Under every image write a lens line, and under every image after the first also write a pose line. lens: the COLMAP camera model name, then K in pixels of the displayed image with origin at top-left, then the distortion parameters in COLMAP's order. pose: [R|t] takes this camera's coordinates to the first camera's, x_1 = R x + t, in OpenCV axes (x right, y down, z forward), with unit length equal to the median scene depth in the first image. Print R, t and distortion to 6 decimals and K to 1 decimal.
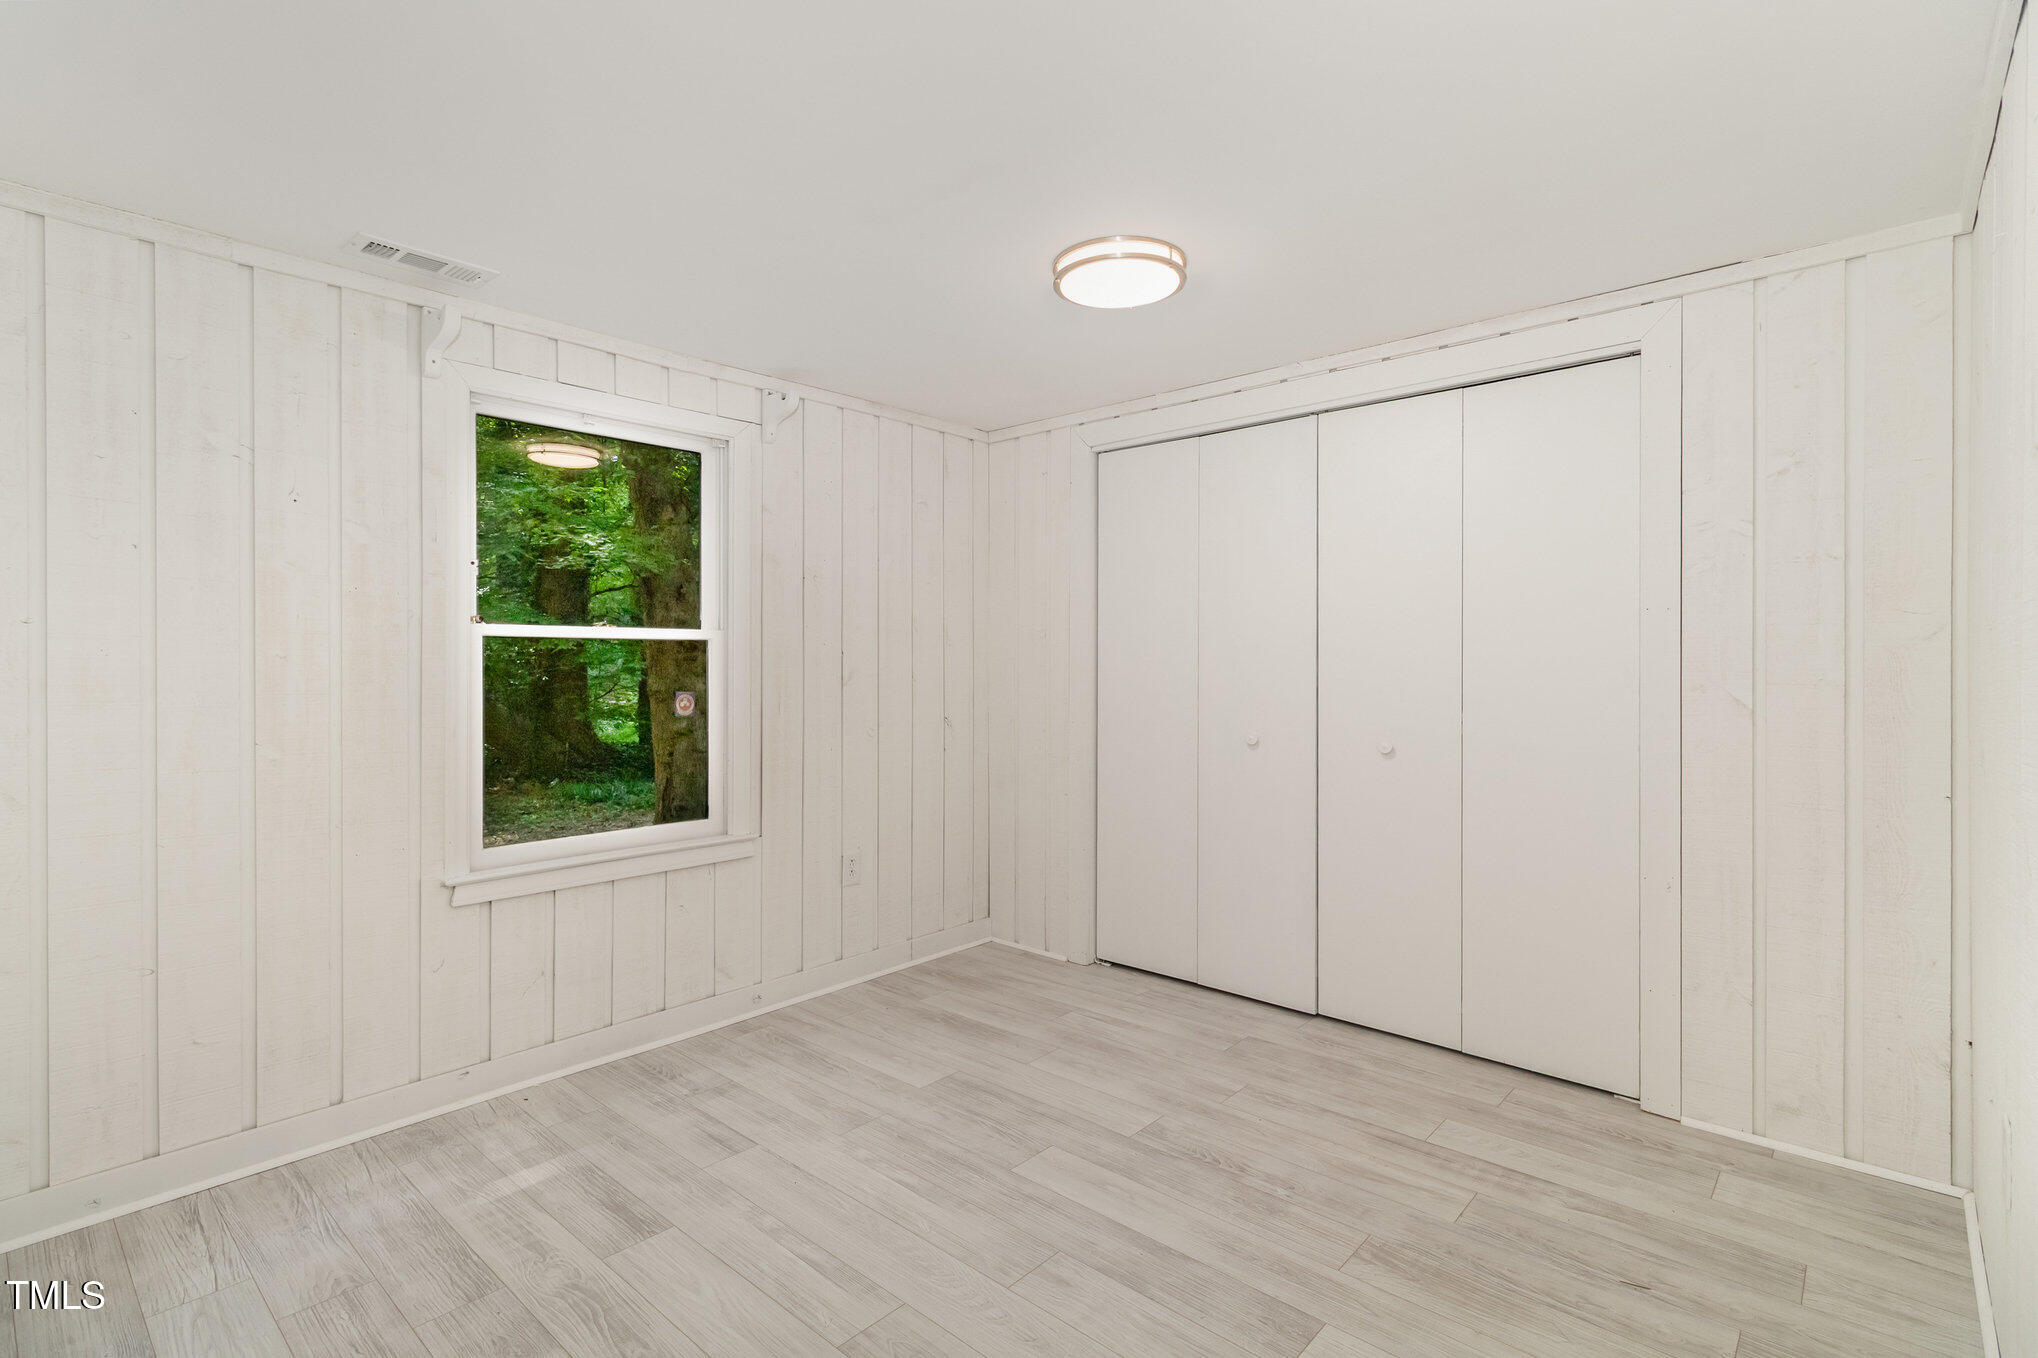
lens RADIAL K [[958.9, 0, 1019.0], [0, 958.9, 679.0], [0, 0, 1]] dist [0.000954, -0.000010]
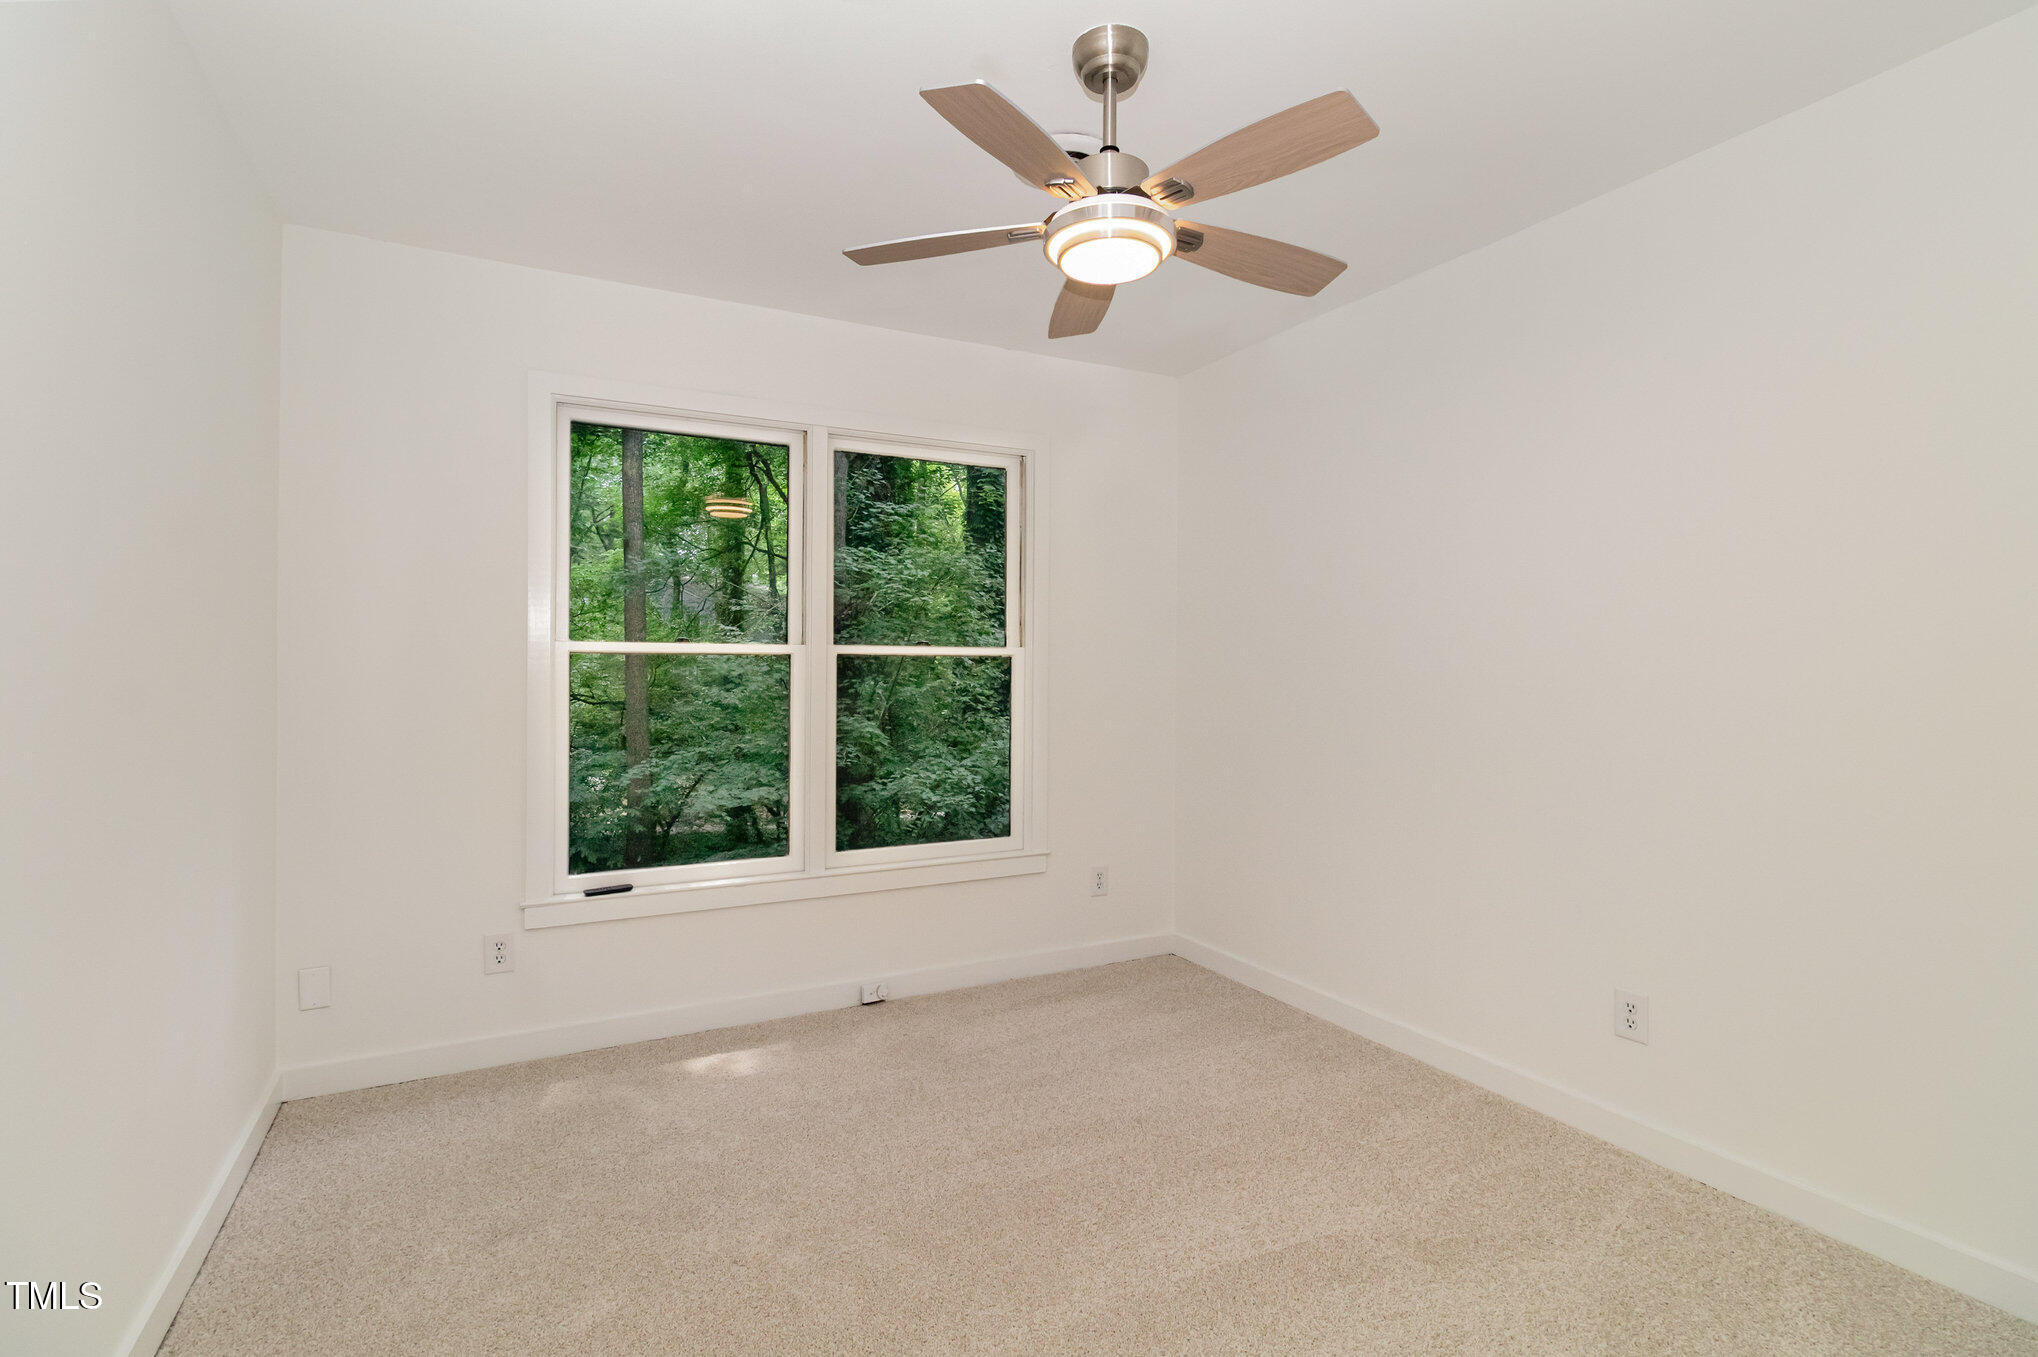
lens RADIAL K [[981.4, 0, 1019.0], [0, 981.4, 678.5], [0, 0, 1]] dist [-0.000004, -0.000019]
pose [[0.935721, -0.002642, -0.352732, 0.076263], [-0.003019, 0.999875, -0.015499, -0.001118], [0.352729, 0.015567, 0.935596, 0.084486]]
